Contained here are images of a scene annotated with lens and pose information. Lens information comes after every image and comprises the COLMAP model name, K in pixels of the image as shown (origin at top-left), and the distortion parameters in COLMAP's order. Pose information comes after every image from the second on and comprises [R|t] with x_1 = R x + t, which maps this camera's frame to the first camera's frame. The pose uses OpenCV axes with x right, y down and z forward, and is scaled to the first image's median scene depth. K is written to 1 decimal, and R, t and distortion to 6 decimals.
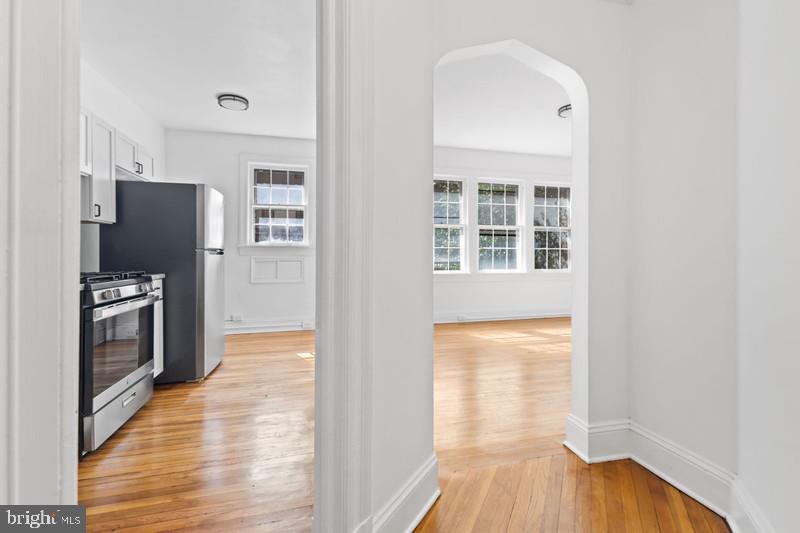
lens RADIAL K [[351.7, 0, 400.0], [0, 351.7, 266.5], [0, 0, 1]] dist [0.000851, 0.000342]
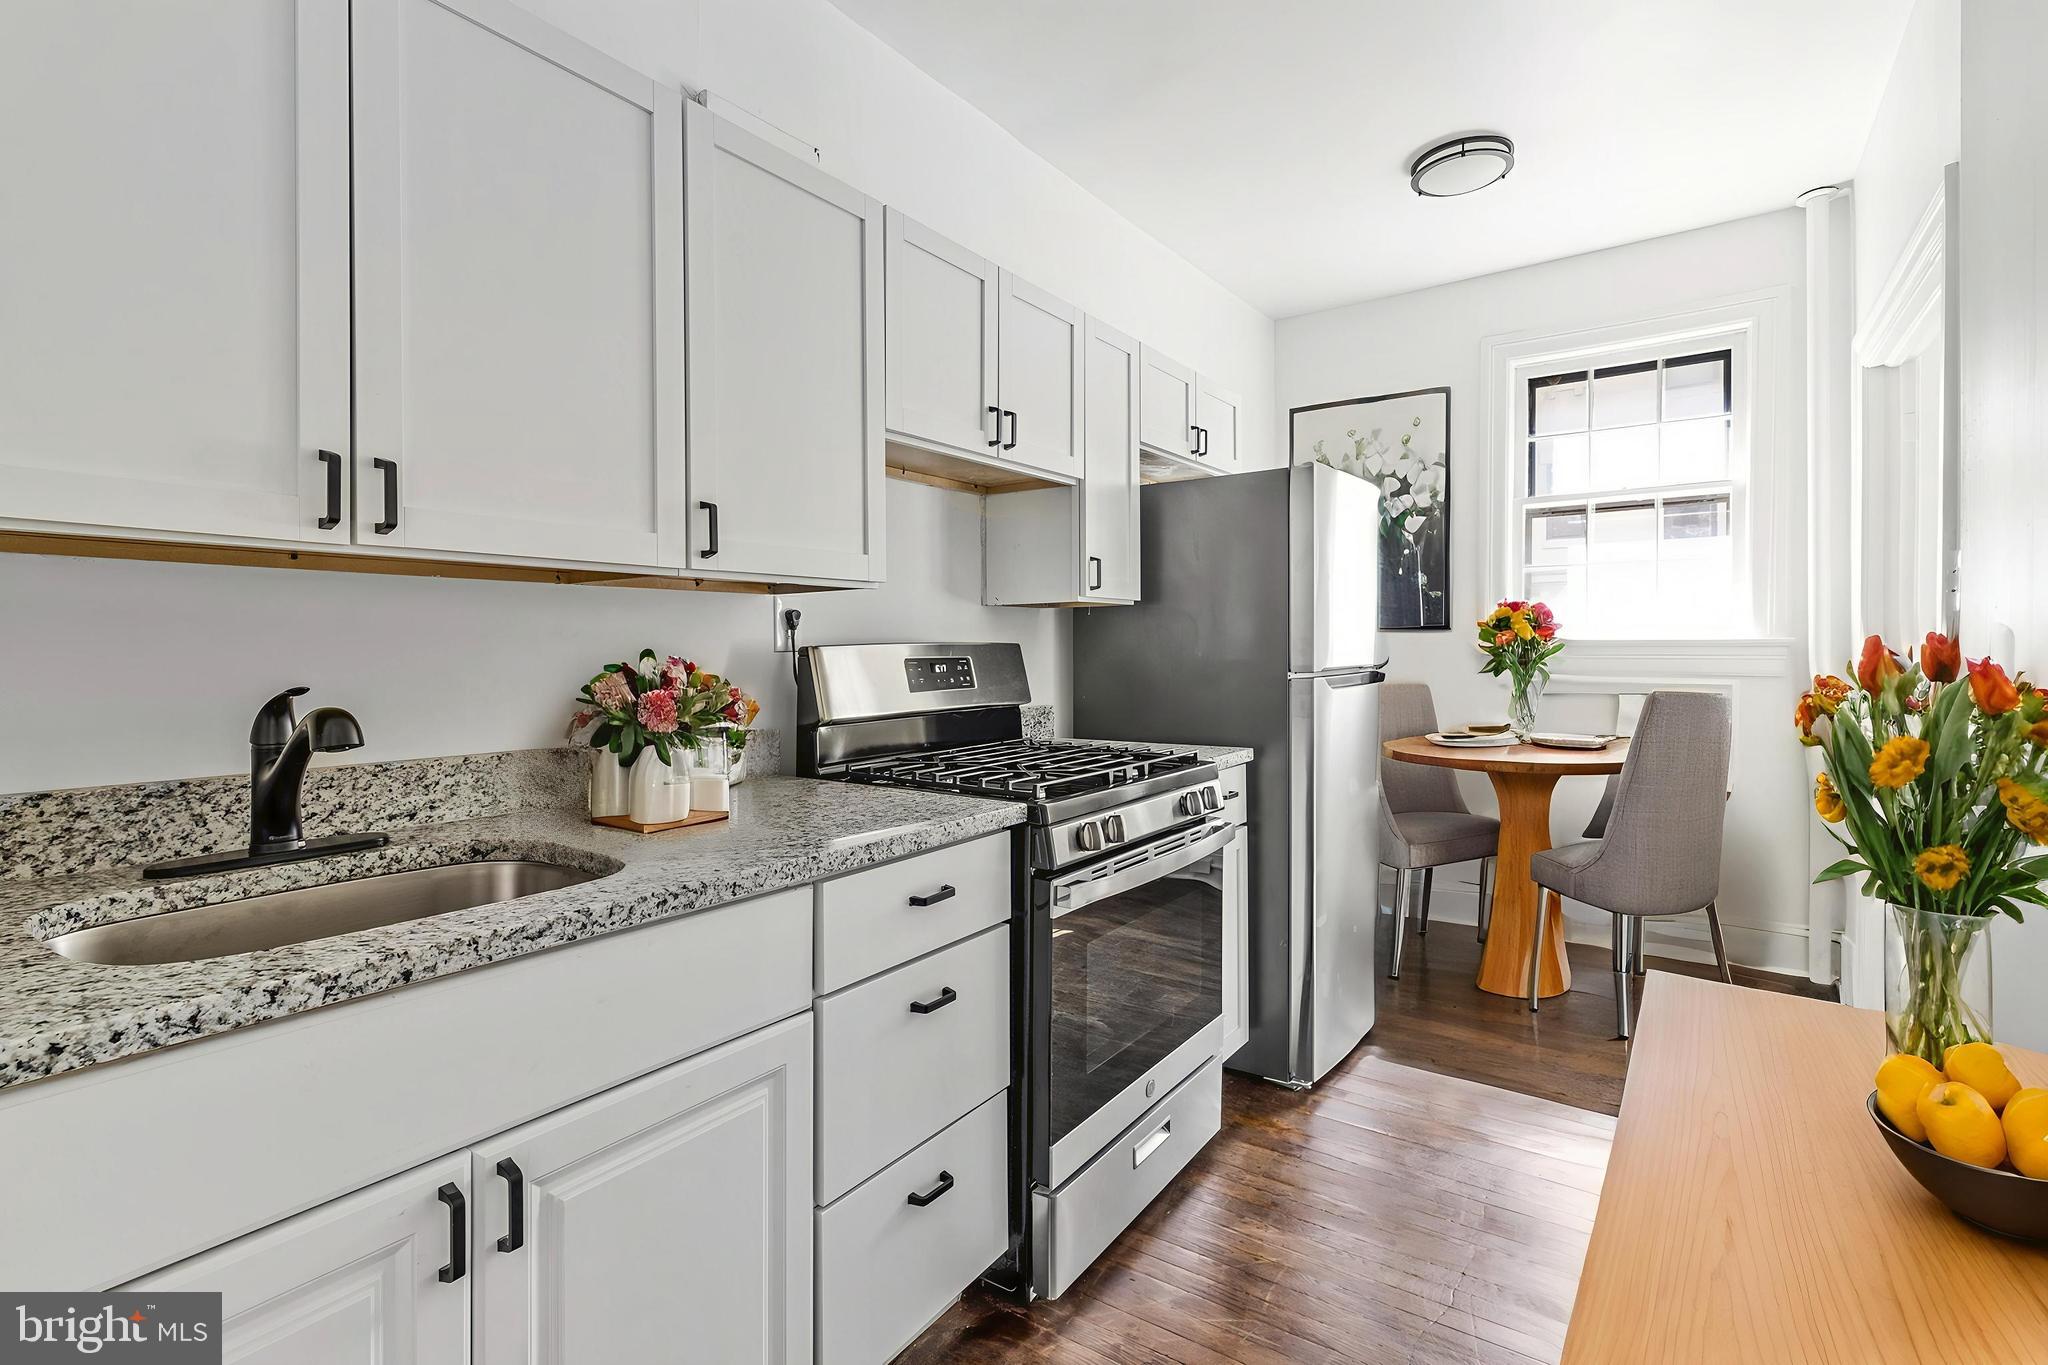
lens RADIAL K [[965.3, 0, 1022.9], [0, 965.3, 644.8], [0, 0, 1]] dist [-0.001714, -0.000118]
pose [[0.657502, -0.008999, -0.753399, -0.160918], [-0.012795, 0.999651, -0.023107, -0.062515], [0.753344, 0.024833, 0.657157, 0.298540]]
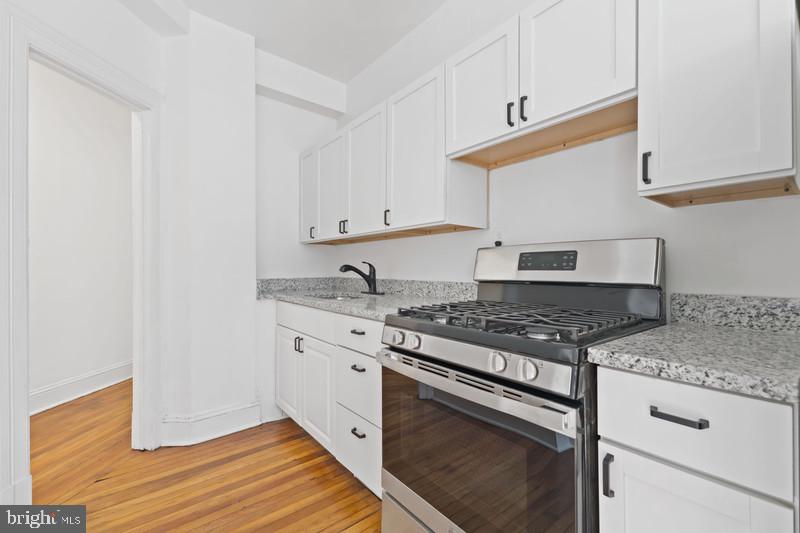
lens RADIAL K [[351.7, 0, 400.0], [0, 351.7, 266.5], [0, 0, 1]] dist [0.000851, 0.000342]
pose [[-0.900458, -0.008186, -0.434866, -0.441751], [-0.017758, 0.999681, 0.017952, -0.052185], [0.434580, 0.023887, -0.900316, 1.259505]]
